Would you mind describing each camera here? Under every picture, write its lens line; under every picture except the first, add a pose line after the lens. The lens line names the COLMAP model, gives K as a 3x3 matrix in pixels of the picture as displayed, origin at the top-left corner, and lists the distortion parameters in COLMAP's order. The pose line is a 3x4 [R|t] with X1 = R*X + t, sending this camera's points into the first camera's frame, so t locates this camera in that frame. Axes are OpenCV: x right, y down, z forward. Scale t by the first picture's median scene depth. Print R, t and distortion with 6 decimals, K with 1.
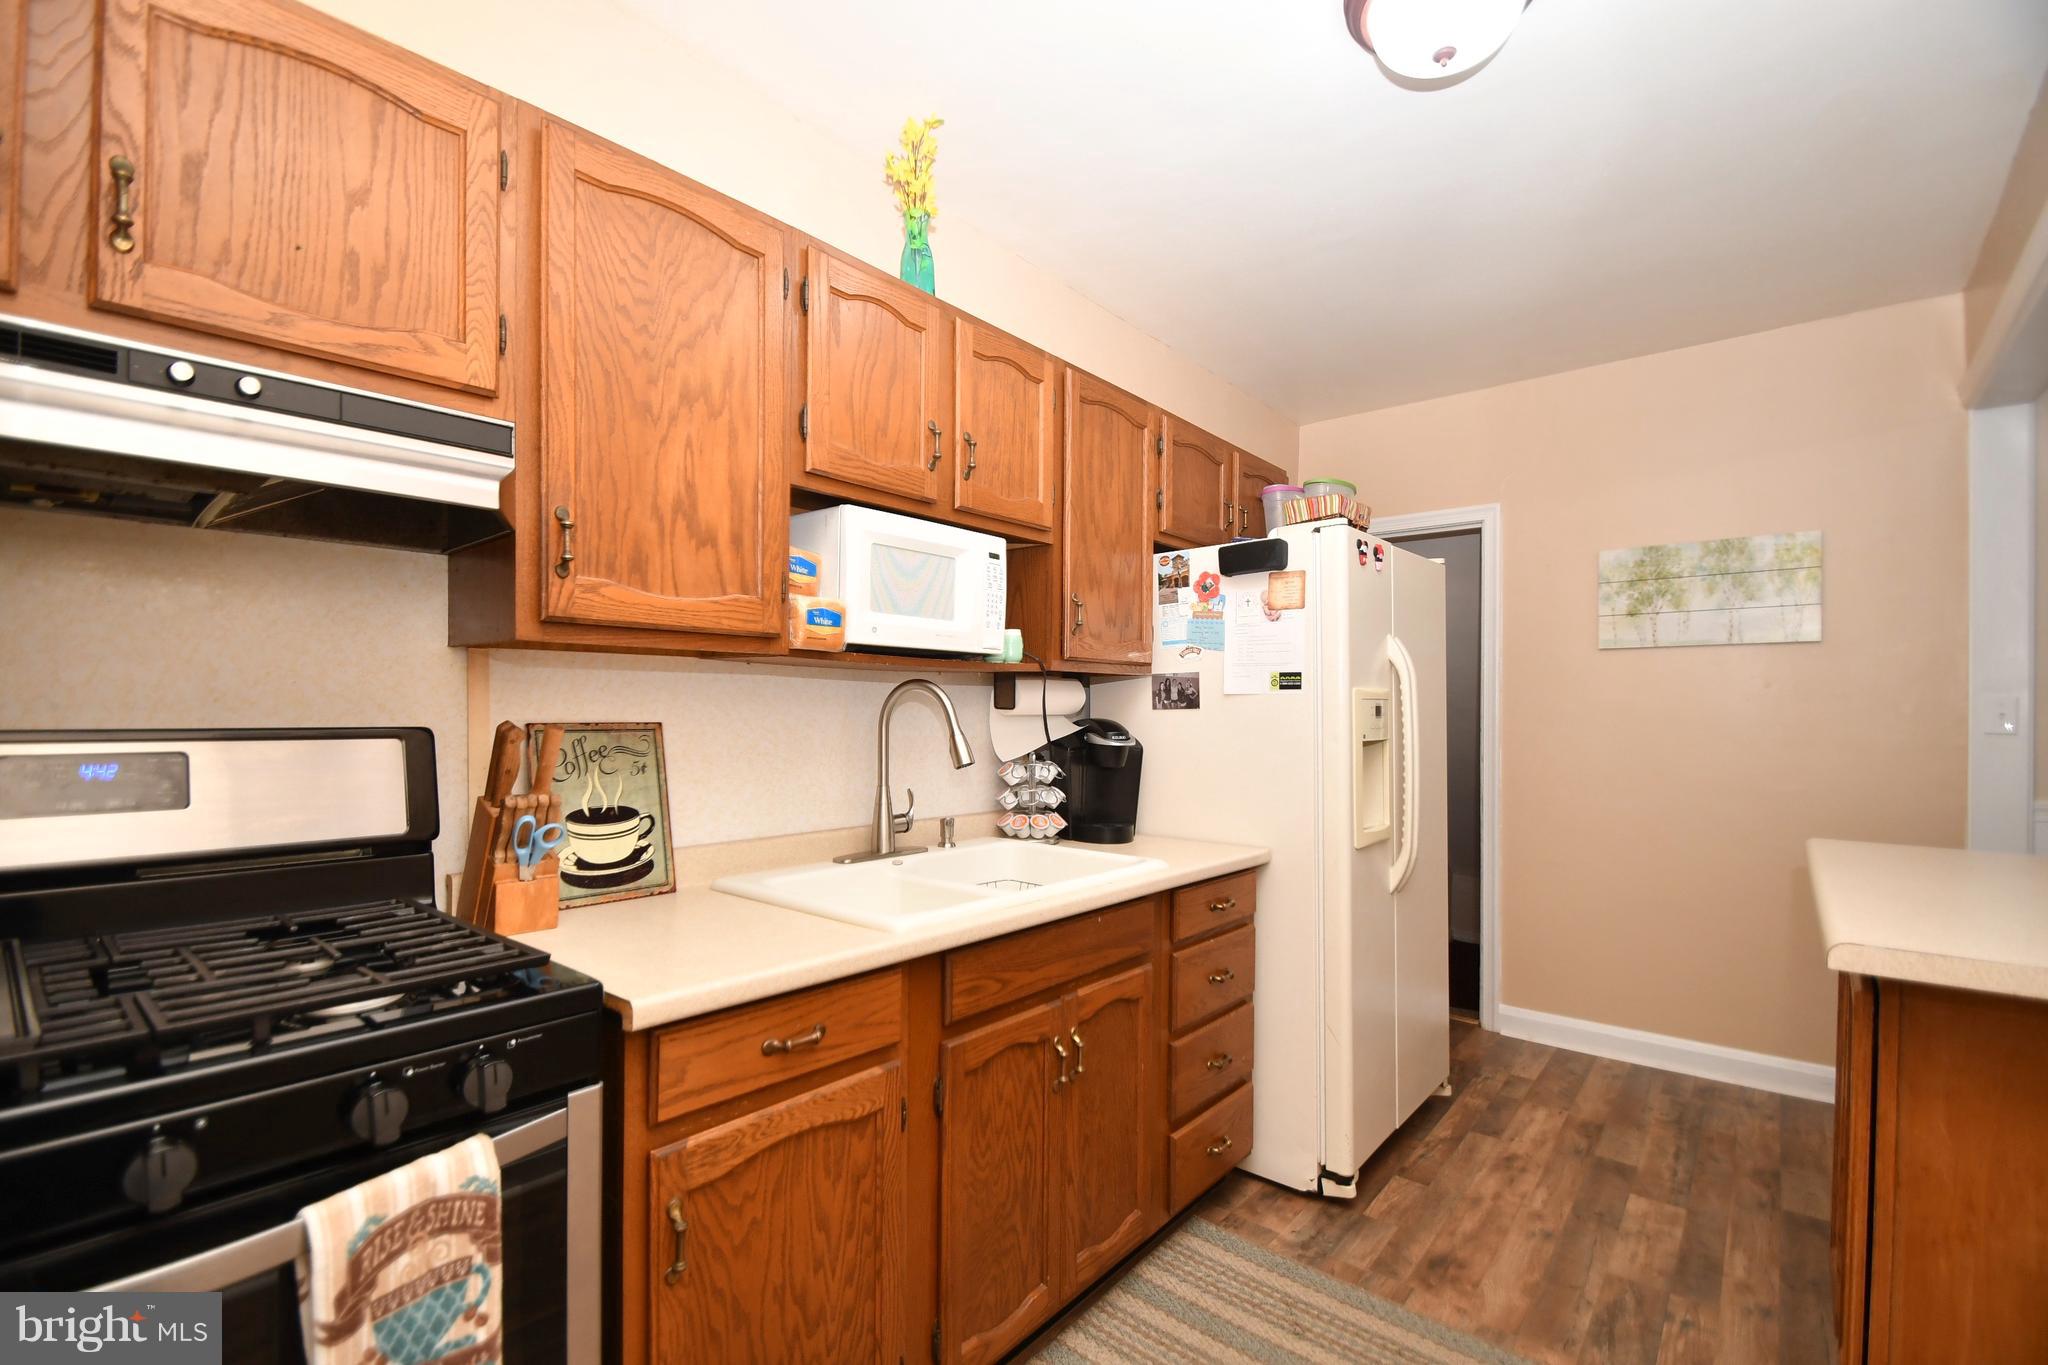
lens RADIAL K [[895.5, 0, 1003.8], [0, 895.5, 712.9], [0, 0, 1]] dist [0.014714, -0.017009]
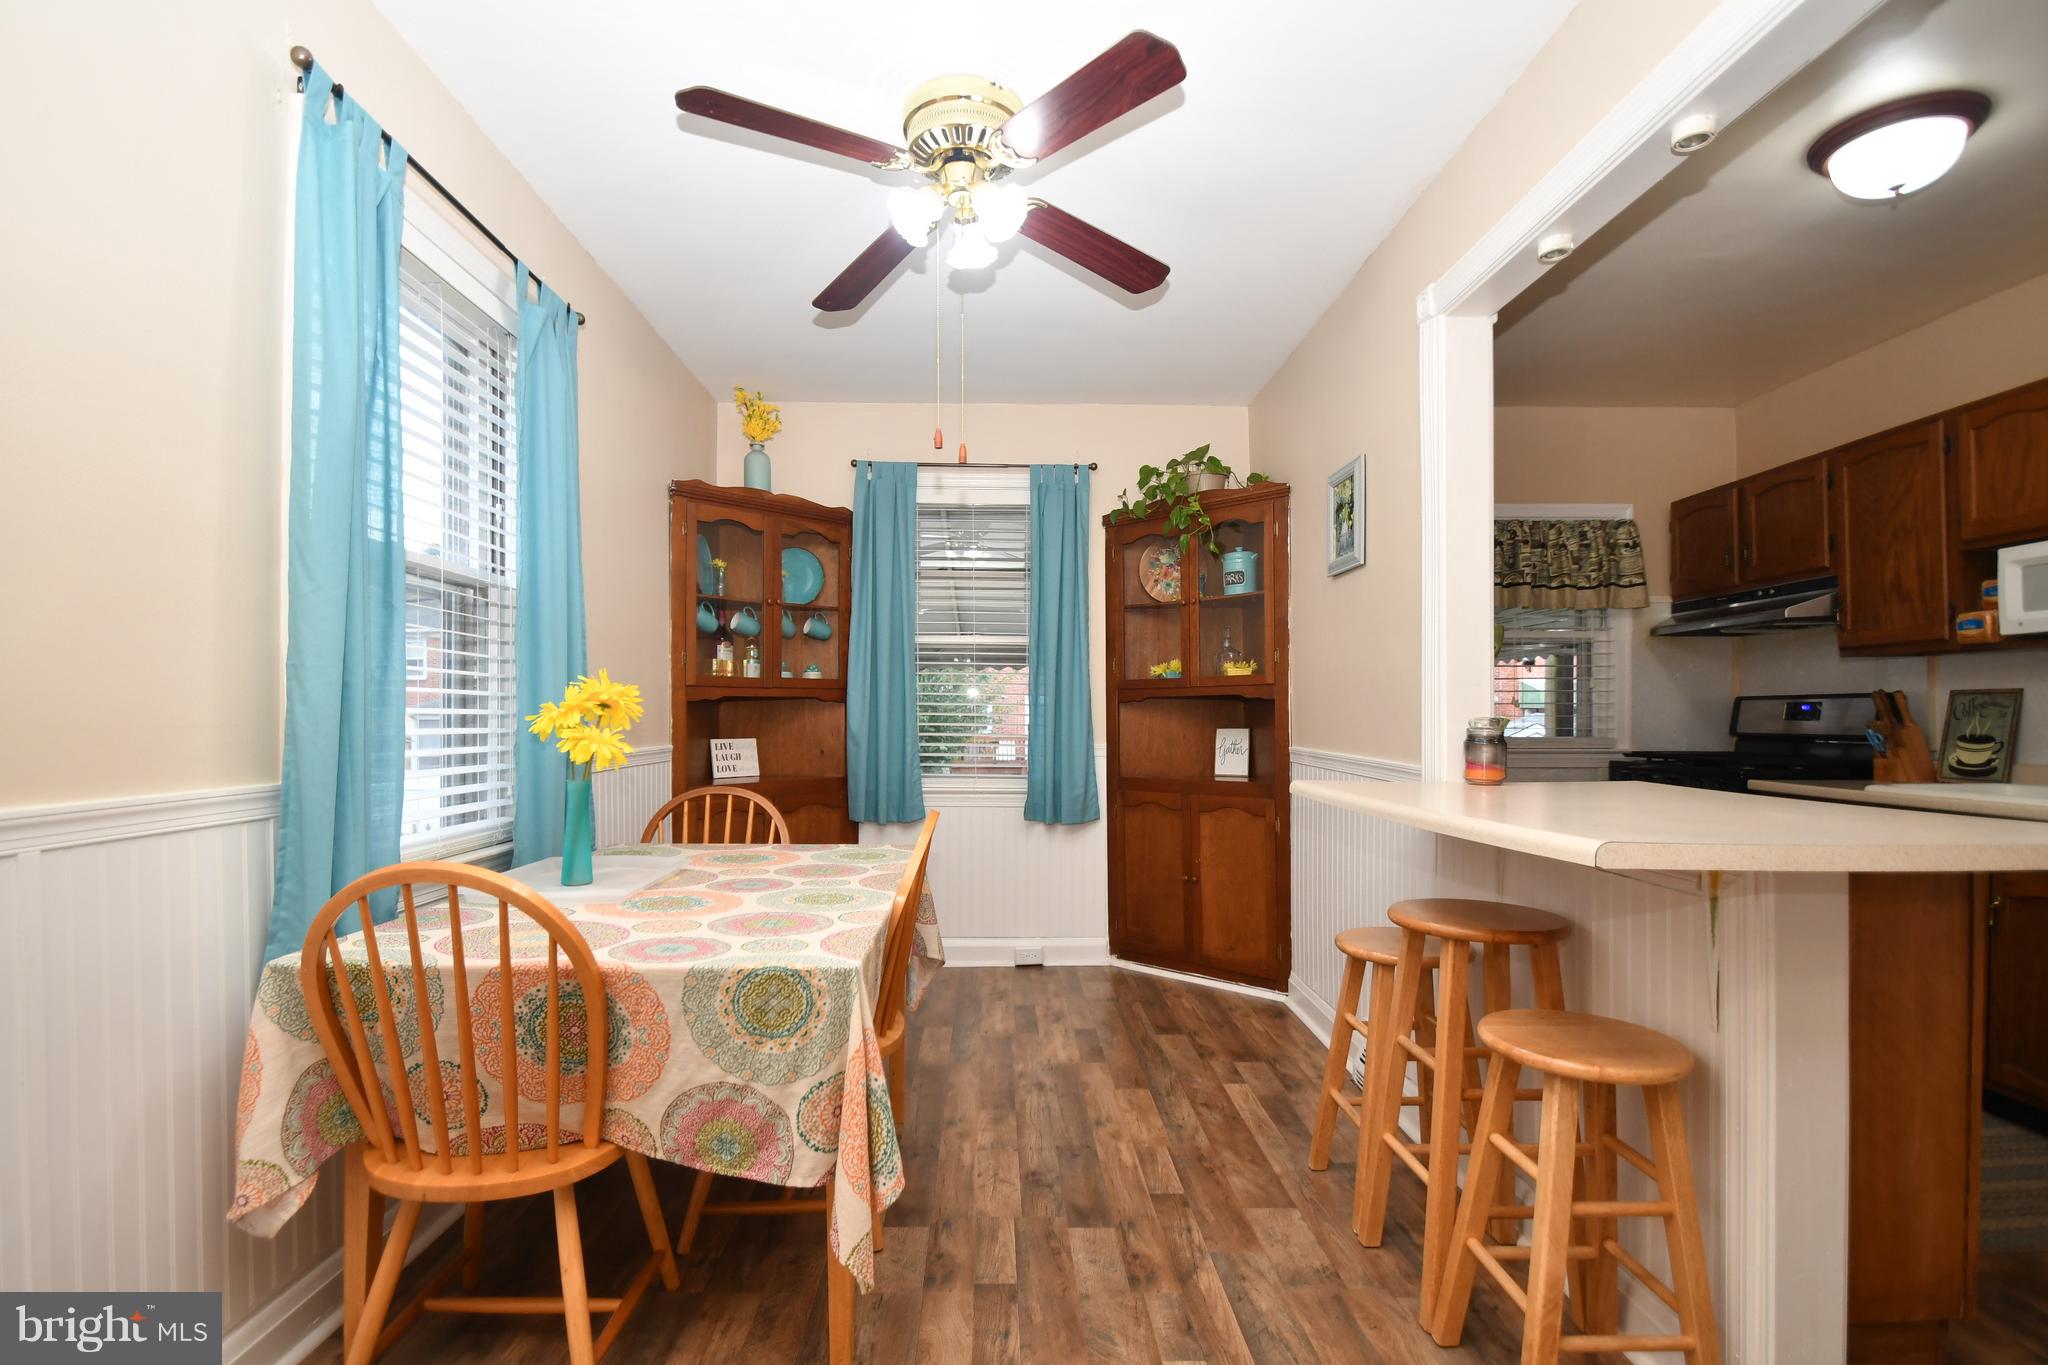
lens RADIAL K [[954.1, 0, 1004.5], [0, 954.1, 716.6], [0, 0, 1]] dist [0.004321, -0.015663]
pose [[-0.737483, 0.000377, -0.675366, 2.324009], [-0.003431, 0.999985, 0.004305, 0.065433], [0.675357, 0.005492, -0.737470, 1.062842]]
